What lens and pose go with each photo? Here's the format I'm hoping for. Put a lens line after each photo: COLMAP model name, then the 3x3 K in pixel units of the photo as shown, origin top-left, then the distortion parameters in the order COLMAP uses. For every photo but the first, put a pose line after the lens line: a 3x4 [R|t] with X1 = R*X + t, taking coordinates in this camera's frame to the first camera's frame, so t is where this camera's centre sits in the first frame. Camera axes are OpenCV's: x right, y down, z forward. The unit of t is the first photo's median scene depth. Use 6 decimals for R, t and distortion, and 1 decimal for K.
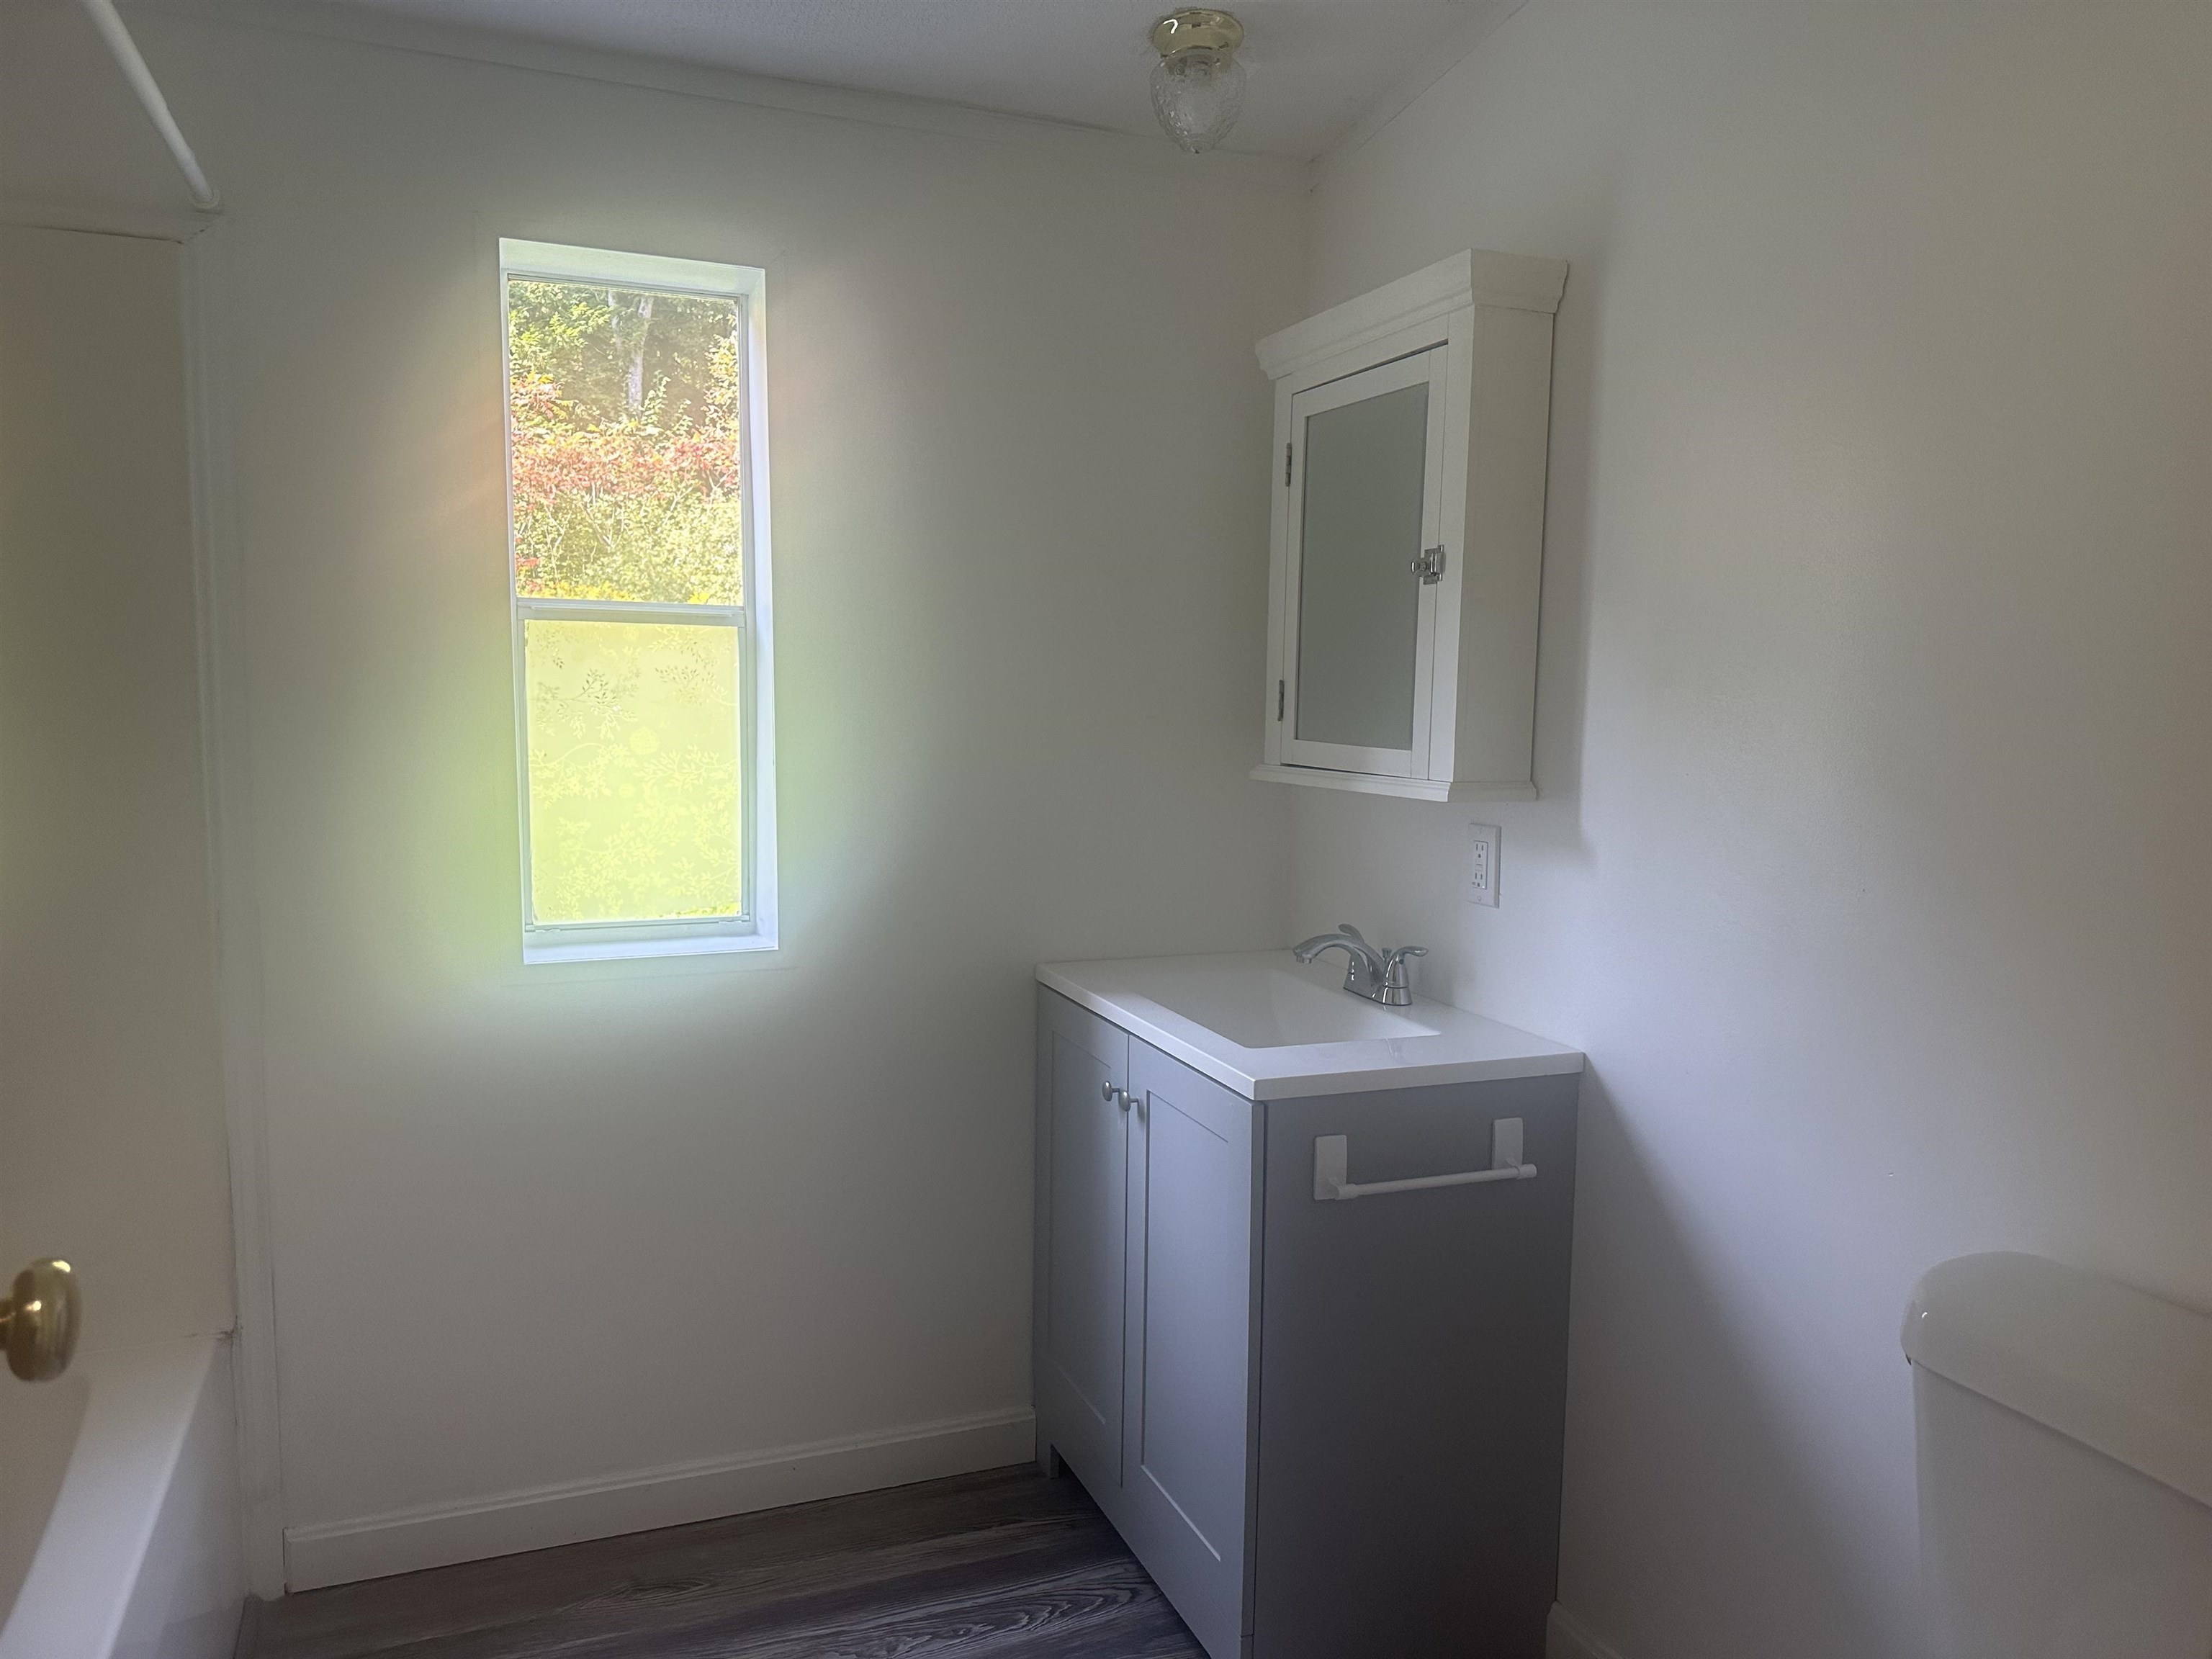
lens RADIAL K [[1542.8, 0, 1106.0], [0, 1542.8, 829.5], [0, 0, 1]] dist [0.116307, -0.161571]
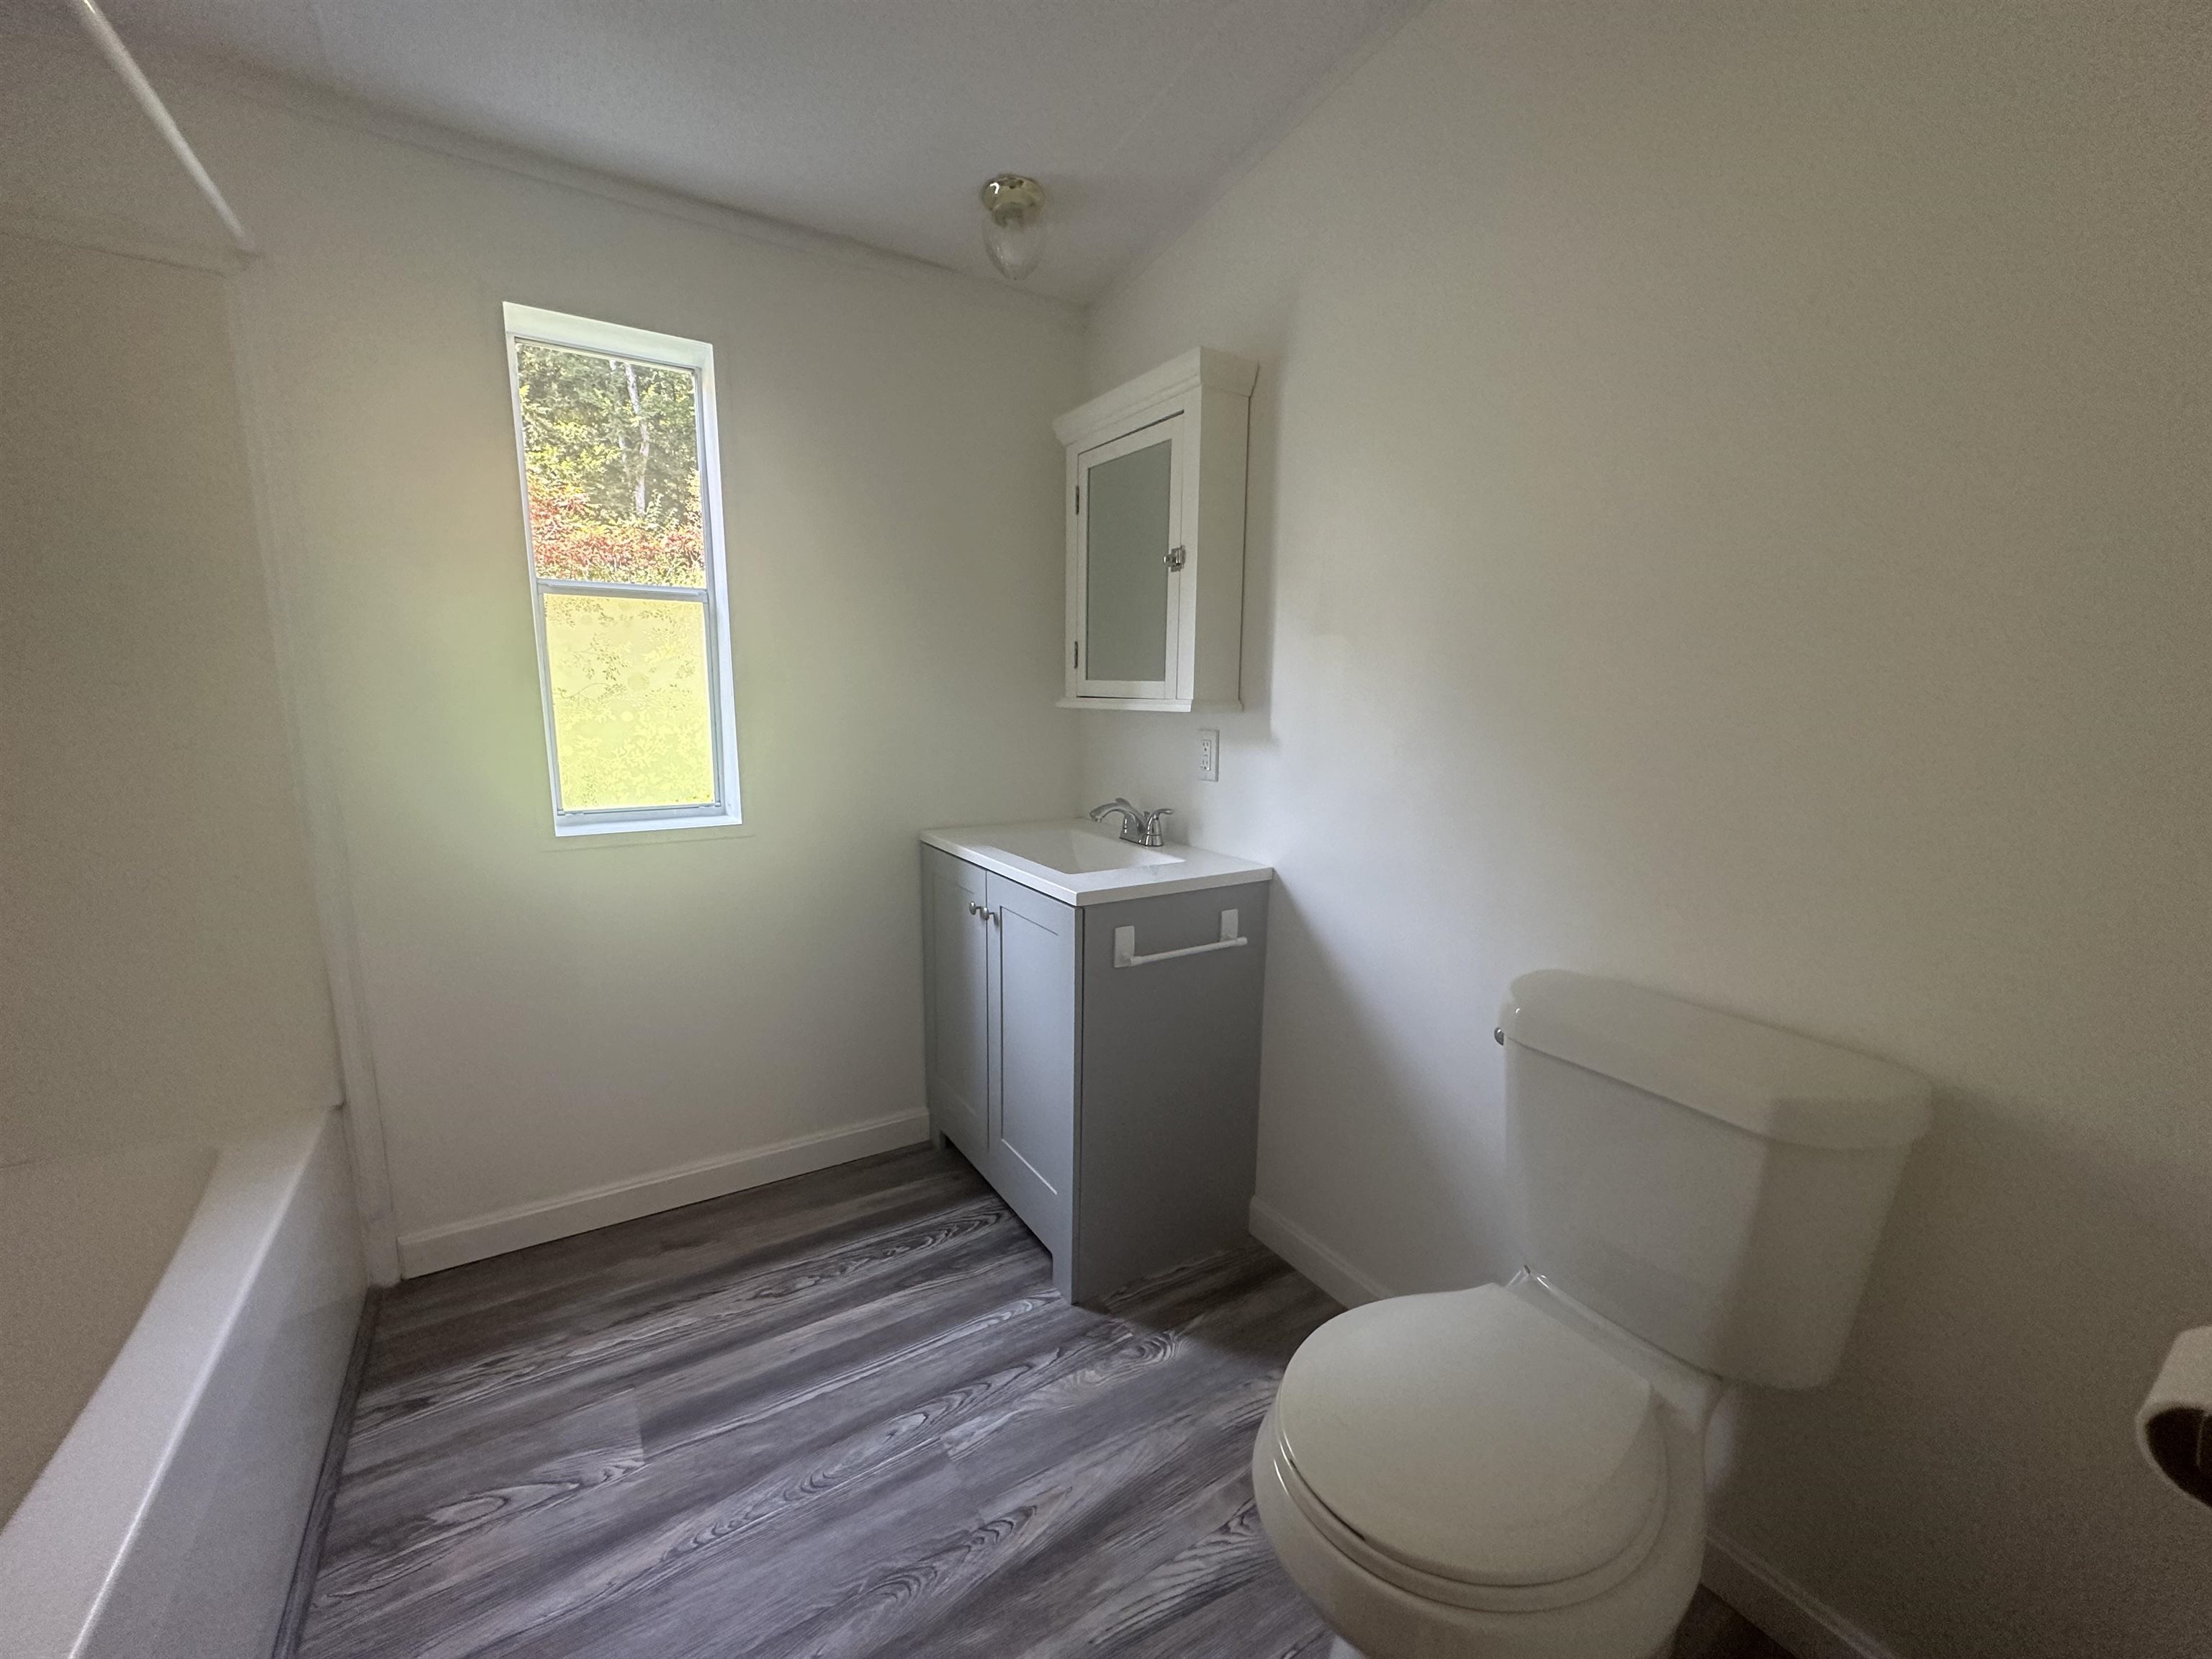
lens RADIAL K [[886.1, 0, 1106.0], [0, 886.1, 829.5], [0, 0, 1]] dist [0.002237, 0.000177]
pose [[0.984083, -0.030714, 0.175037, -0.020172], [0.018689, 0.997376, 0.069942, 0.032523], [-0.176726, -0.065557, 0.982074, 0.120320]]
